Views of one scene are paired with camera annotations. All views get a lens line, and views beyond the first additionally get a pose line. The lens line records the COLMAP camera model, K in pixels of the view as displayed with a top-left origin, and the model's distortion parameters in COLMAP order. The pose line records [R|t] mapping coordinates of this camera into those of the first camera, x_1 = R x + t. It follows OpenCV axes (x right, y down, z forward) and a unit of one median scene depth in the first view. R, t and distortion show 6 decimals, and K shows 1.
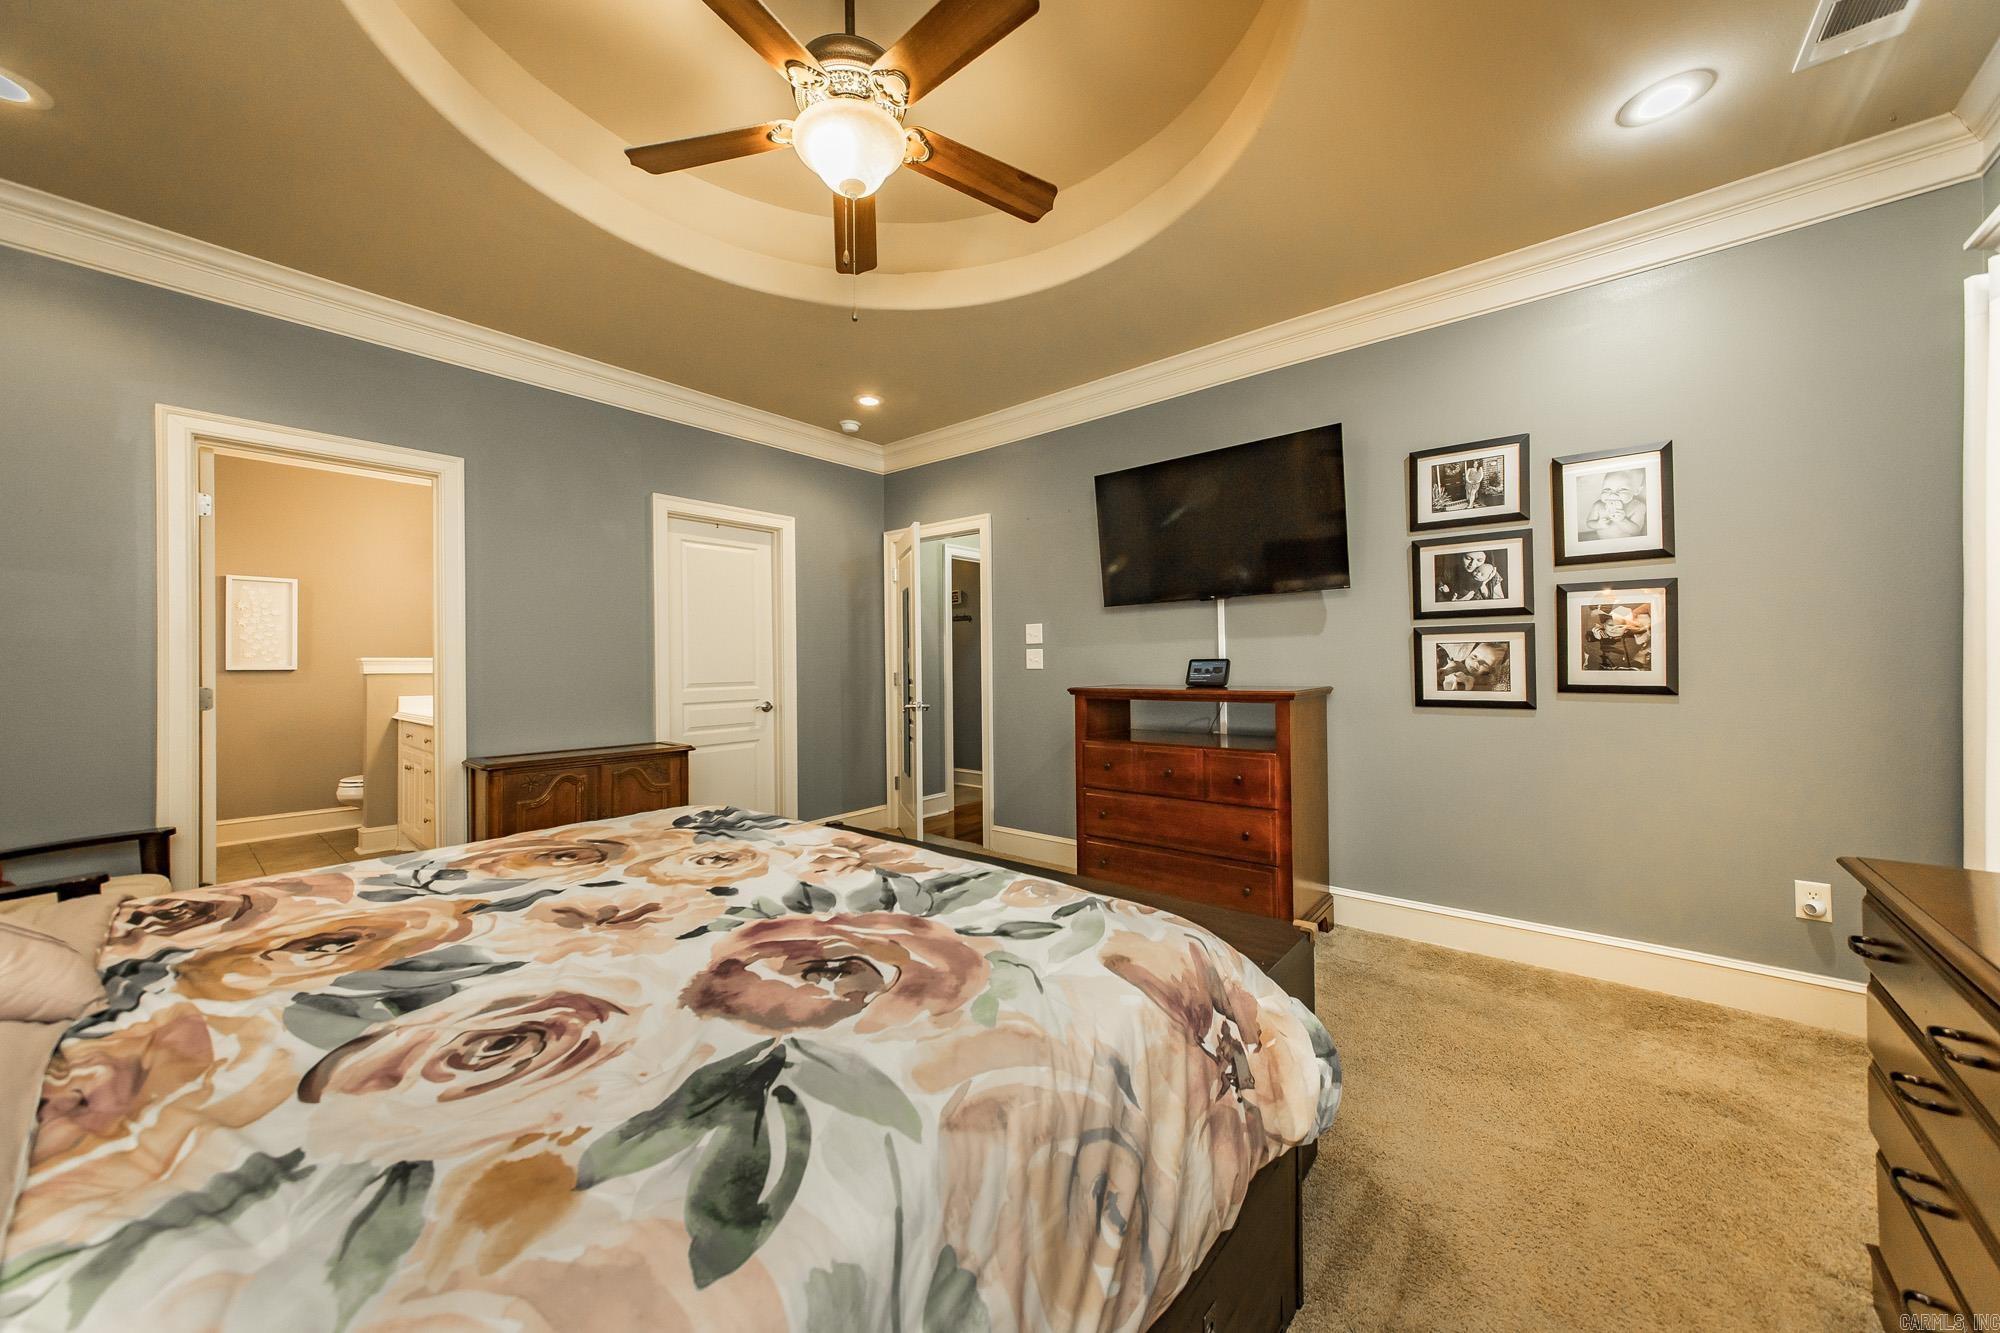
lens RADIAL K [[717.1, 0, 1016.7], [0, 717.1, 662.2], [0, 0, 1]] dist [-0.010199, 0.003710]
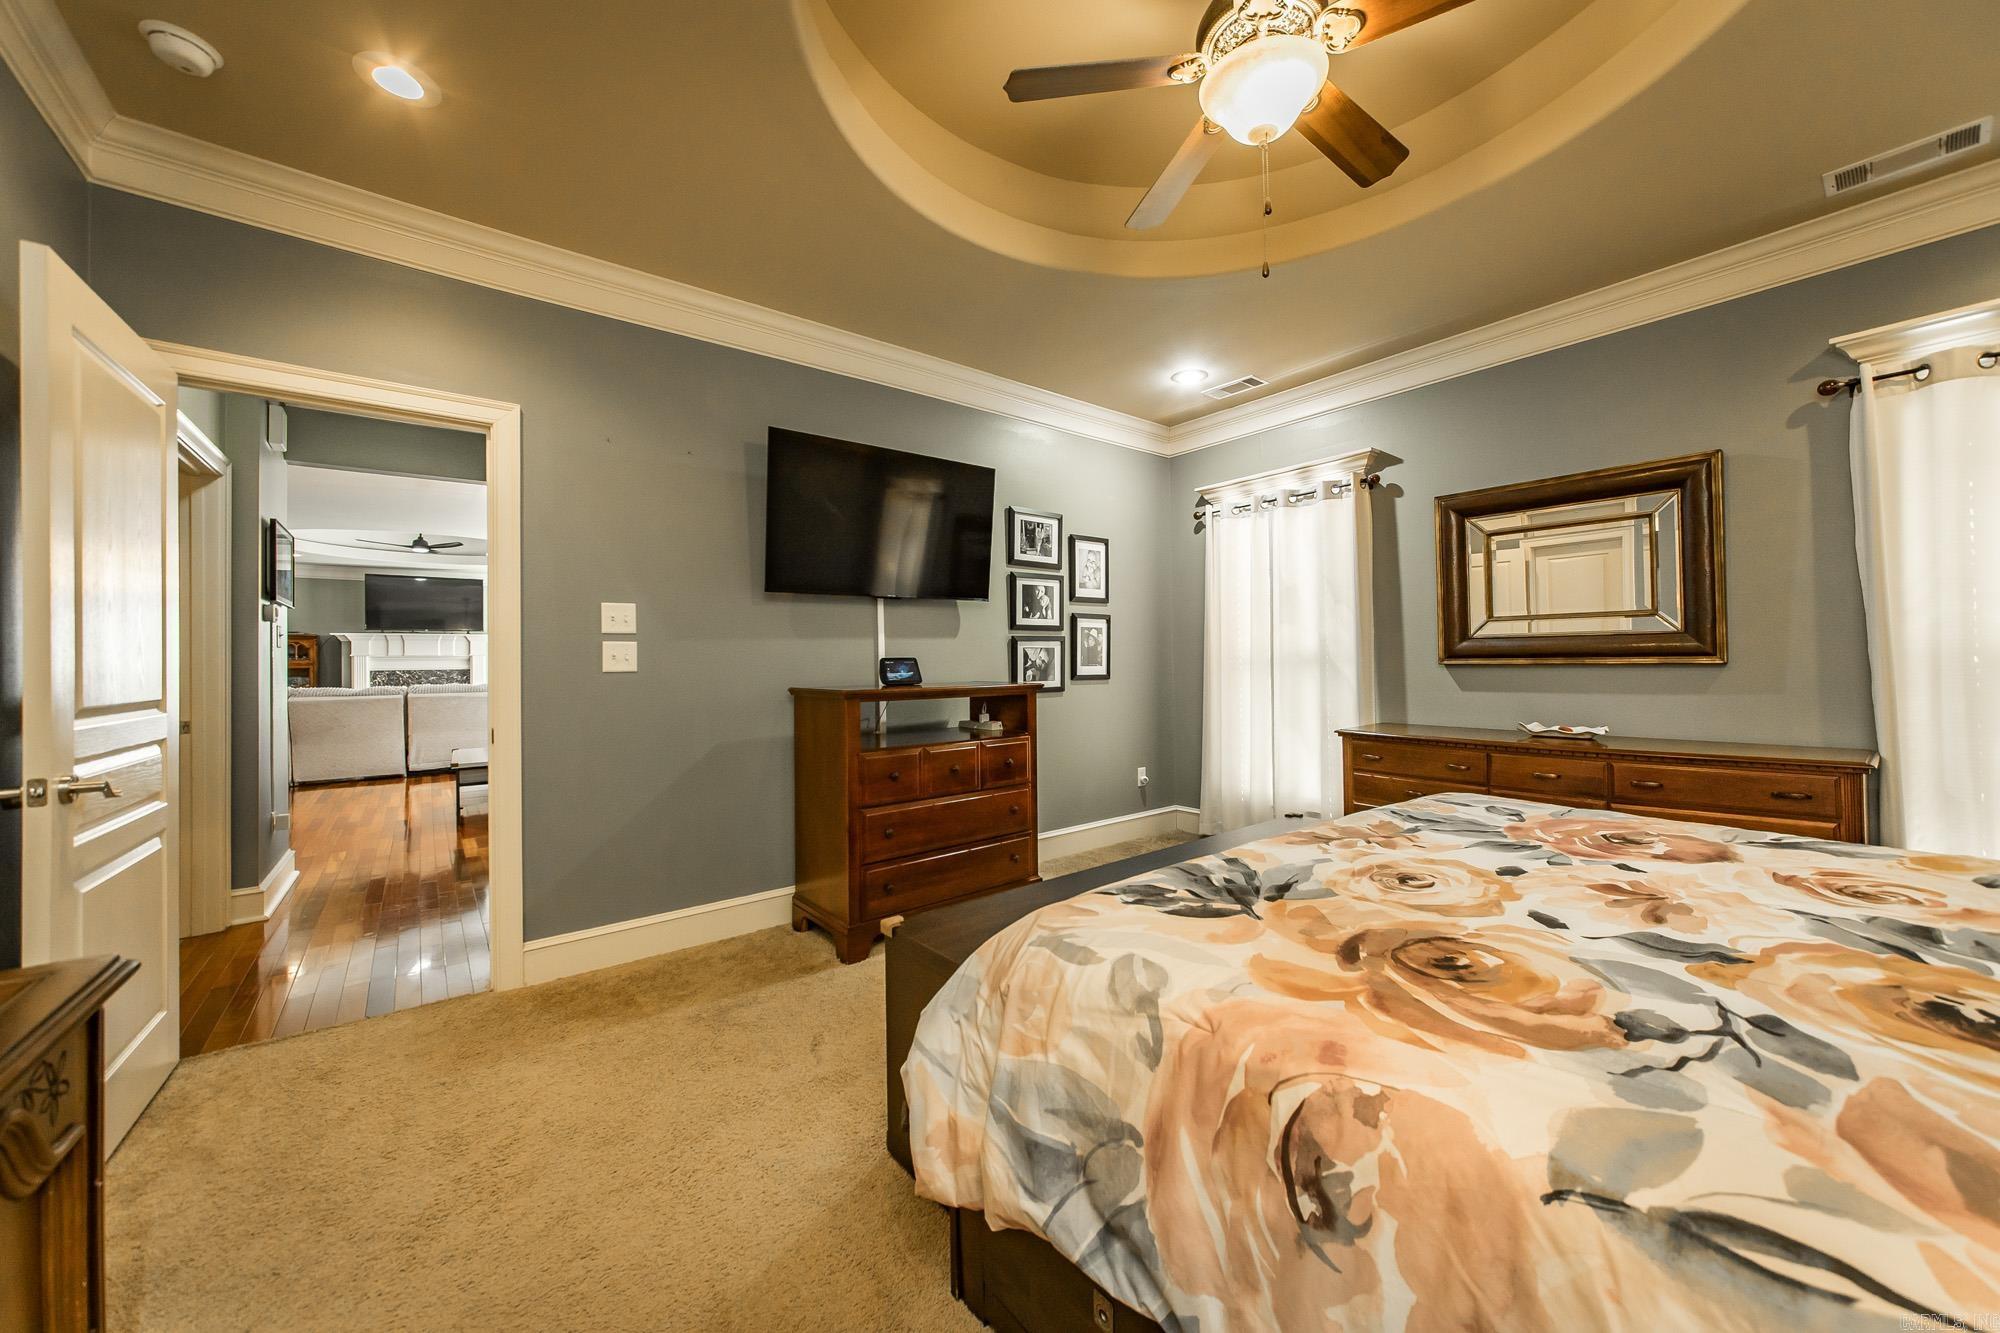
lens RADIAL K [[717.1, 0, 998.9], [0, 717.1, 660.9], [0, 0, 1]] dist [-0.010199, 0.003710]
pose [[0.212147, 0.008566, 0.977200, -0.819810], [0.008207, 0.999911, -0.010547, 0.014066], [-0.977203, 0.010258, 0.212057, 0.785277]]
